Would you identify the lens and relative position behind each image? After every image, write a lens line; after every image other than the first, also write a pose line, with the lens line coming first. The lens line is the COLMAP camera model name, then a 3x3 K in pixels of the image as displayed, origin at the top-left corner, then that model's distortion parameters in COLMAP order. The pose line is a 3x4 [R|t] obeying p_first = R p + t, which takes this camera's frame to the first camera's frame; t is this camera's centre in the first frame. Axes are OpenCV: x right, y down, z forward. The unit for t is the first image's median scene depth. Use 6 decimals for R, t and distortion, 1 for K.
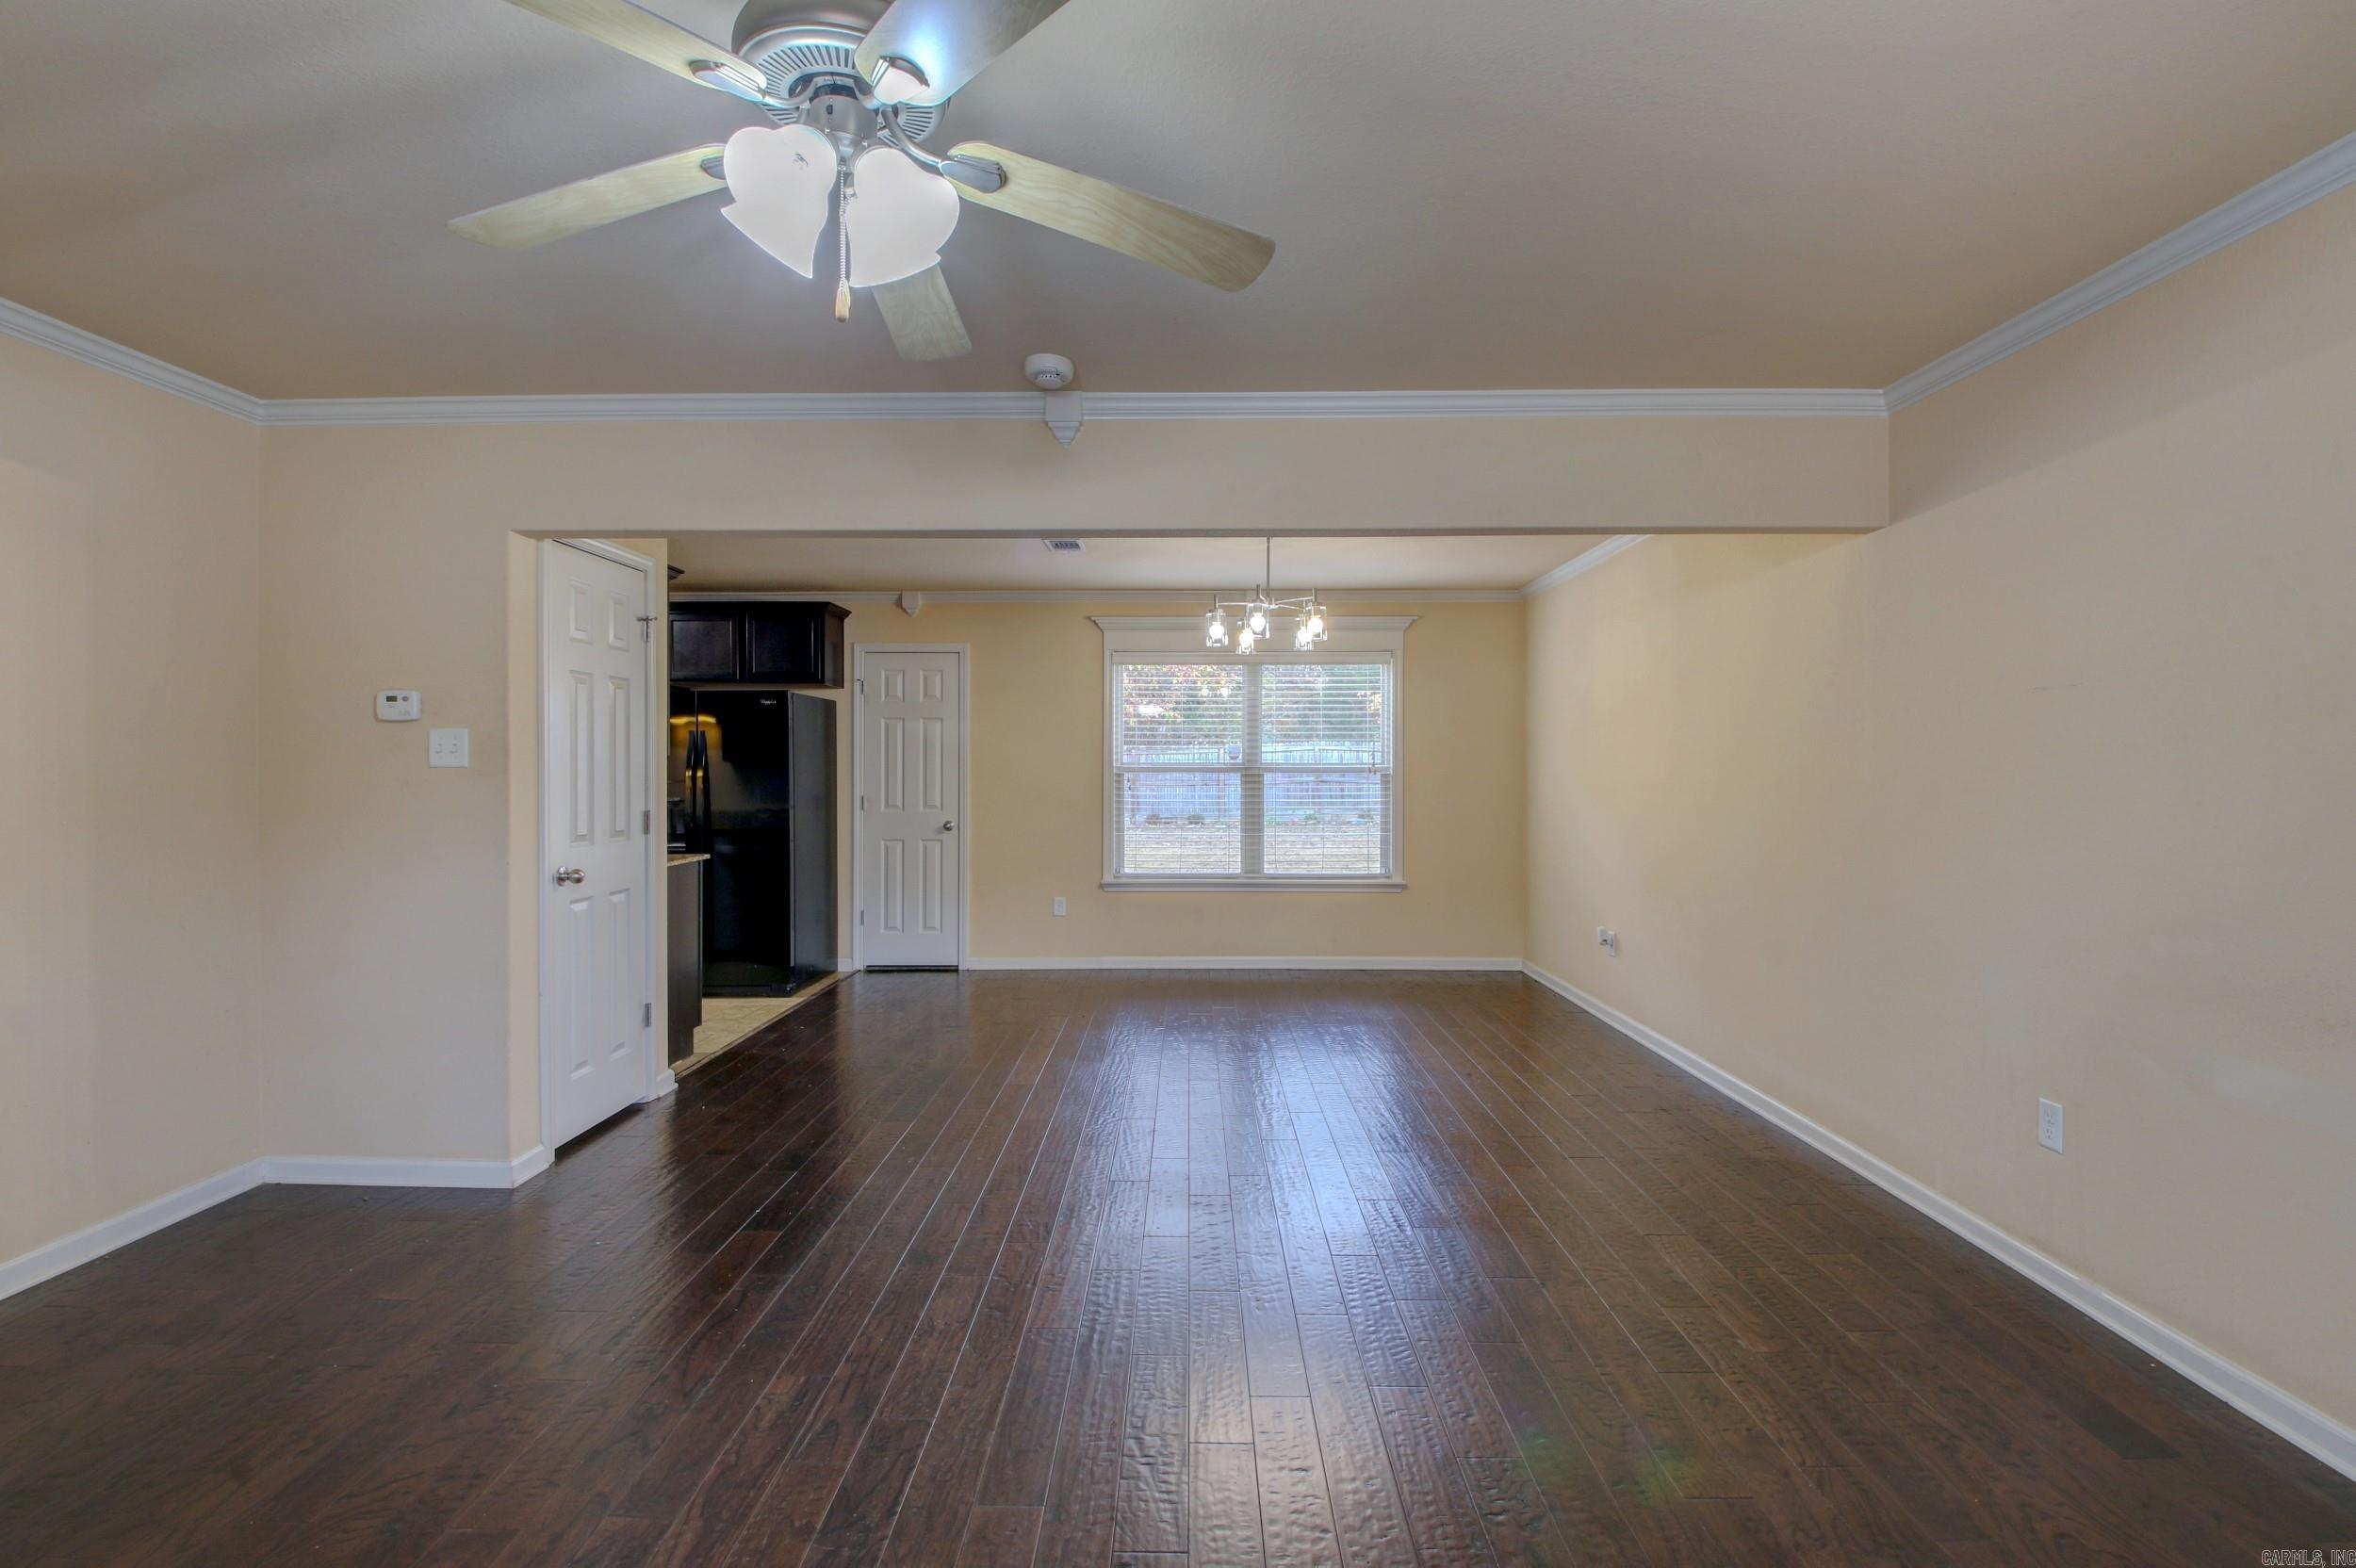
lens RADIAL K [[1091.8, 0, 1183.1], [0, 1091.8, 773.7], [0, 0, 1]] dist [0.001917, -0.017258]
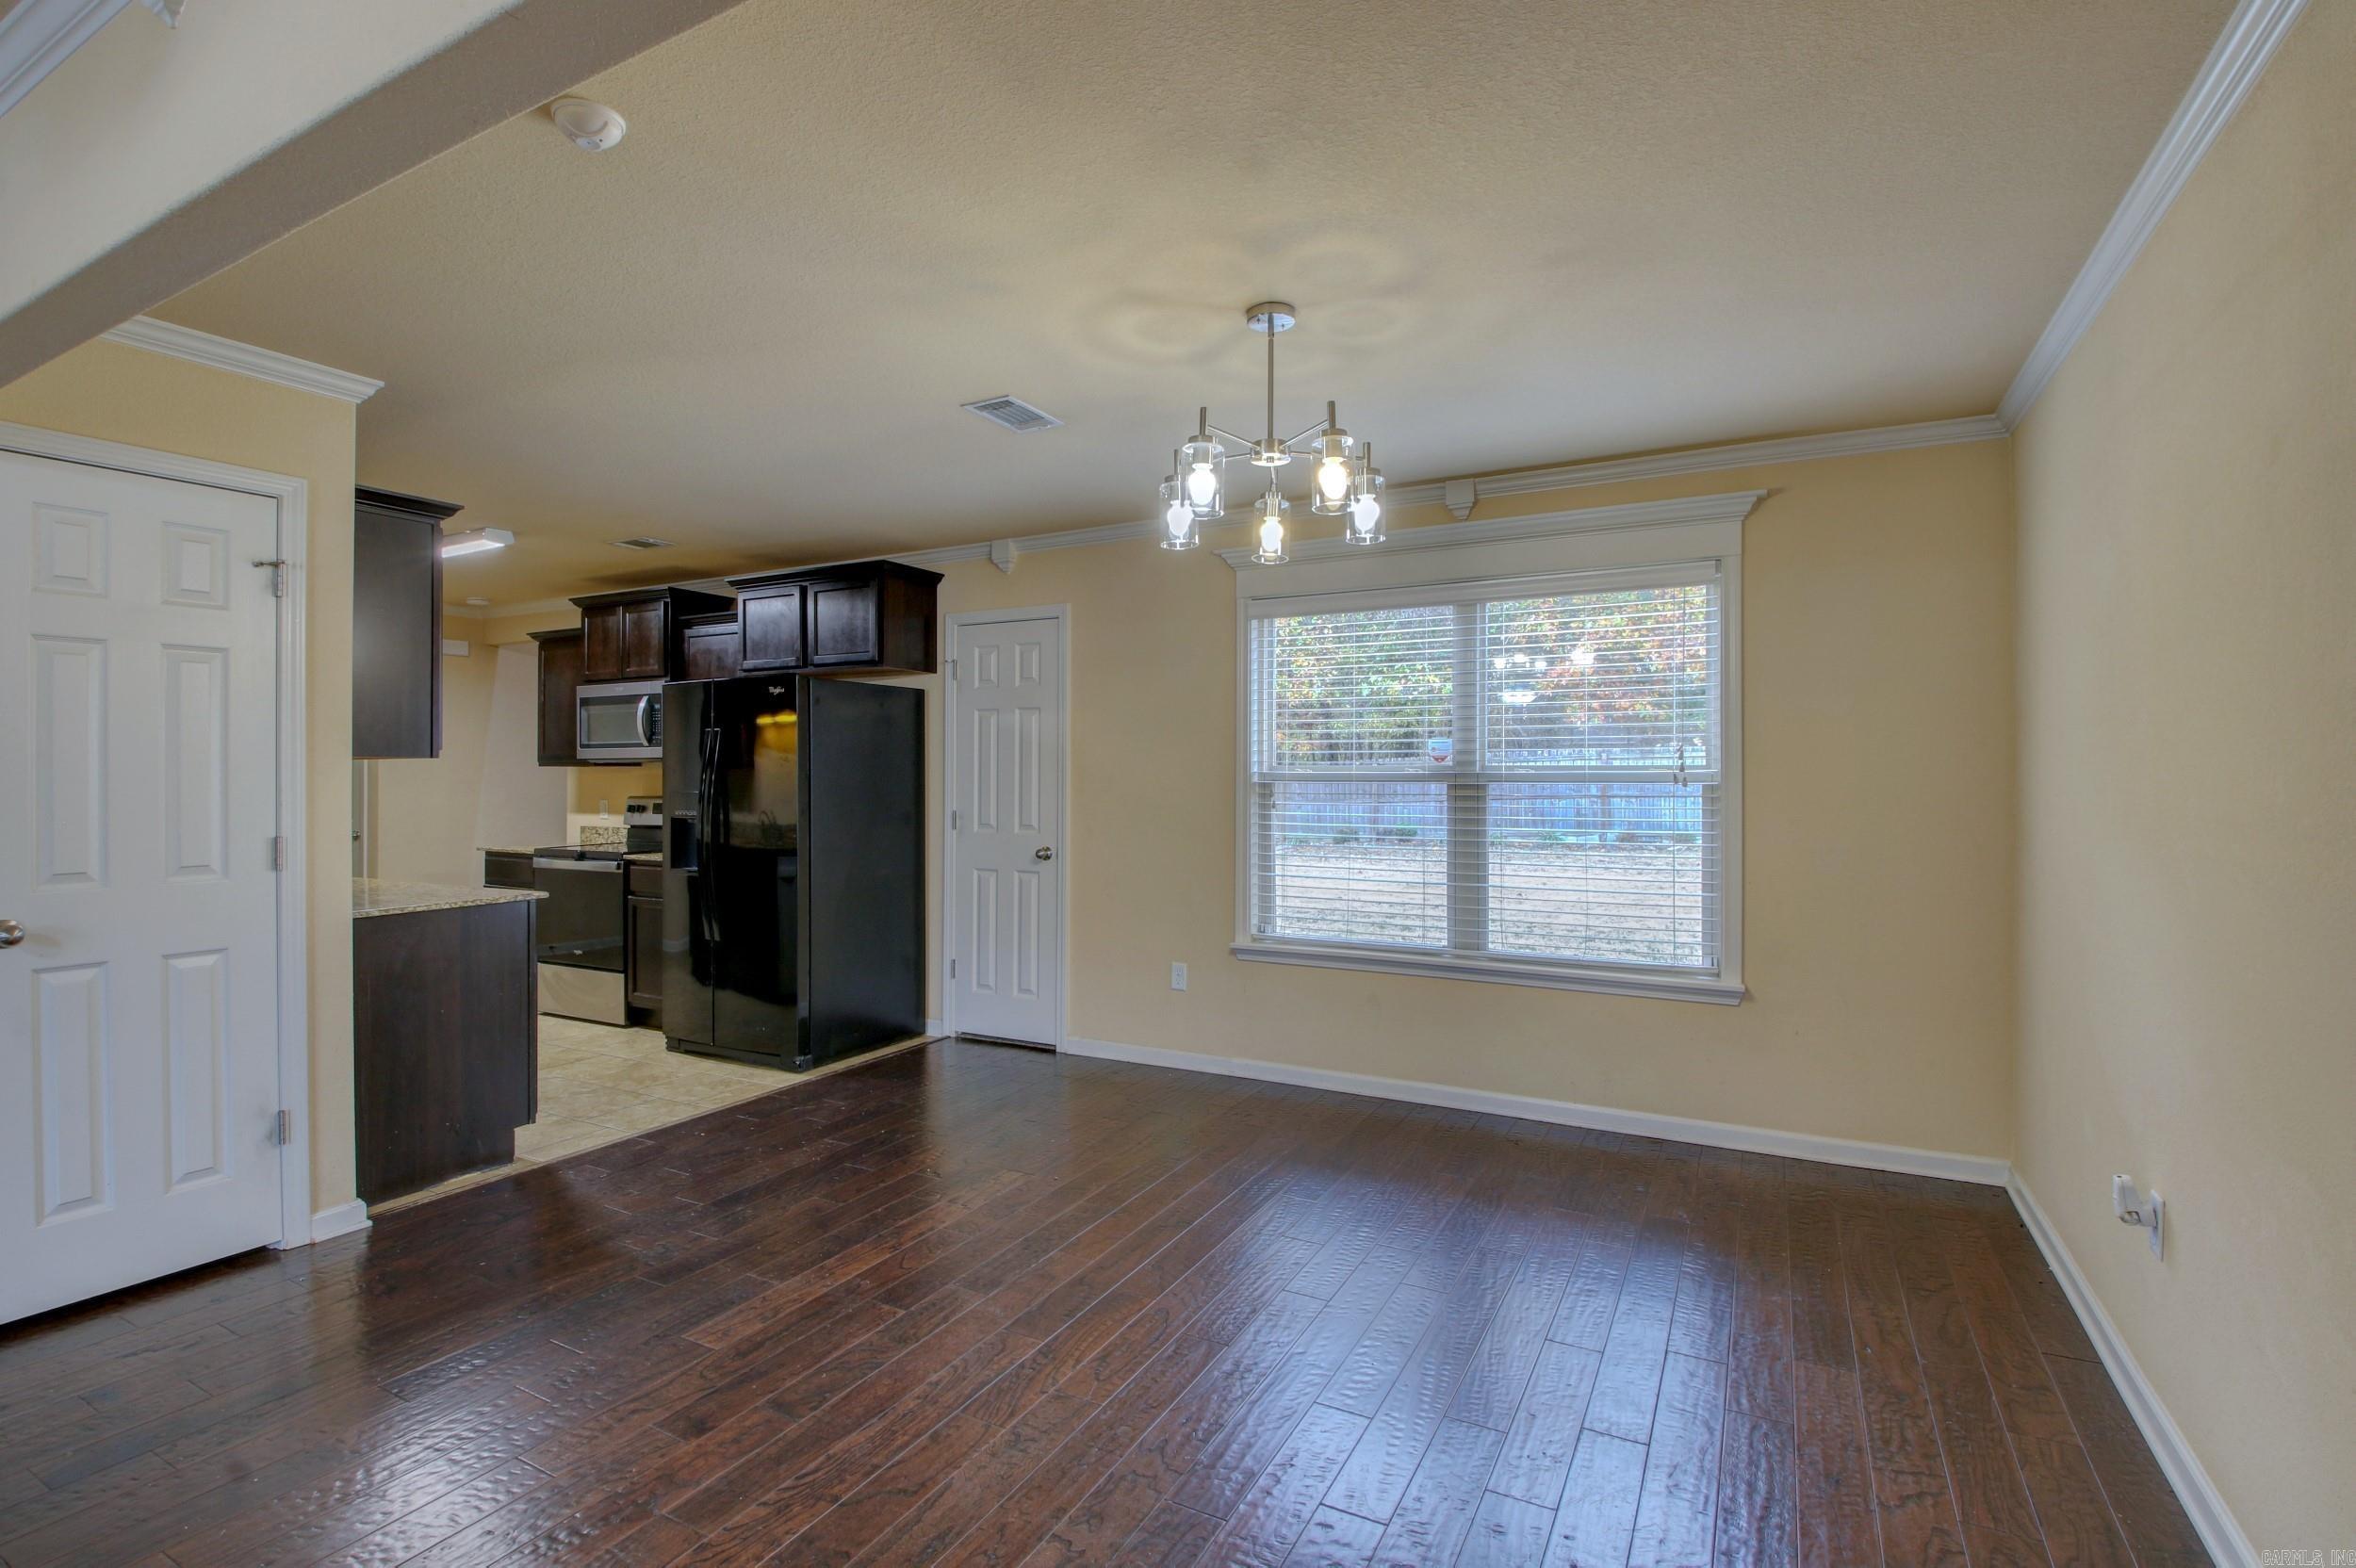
lens RADIAL K [[1091.8, 0, 1178.0], [0, 1091.8, 777.0], [0, 0, 1]] dist [0.001917, -0.017258]
pose [[0.882777, -0.001193, -0.469791, 0.208662], [-0.000676, 0.999993, -0.003810, -0.001274], [0.469792, 0.003681, 0.882770, 0.393447]]
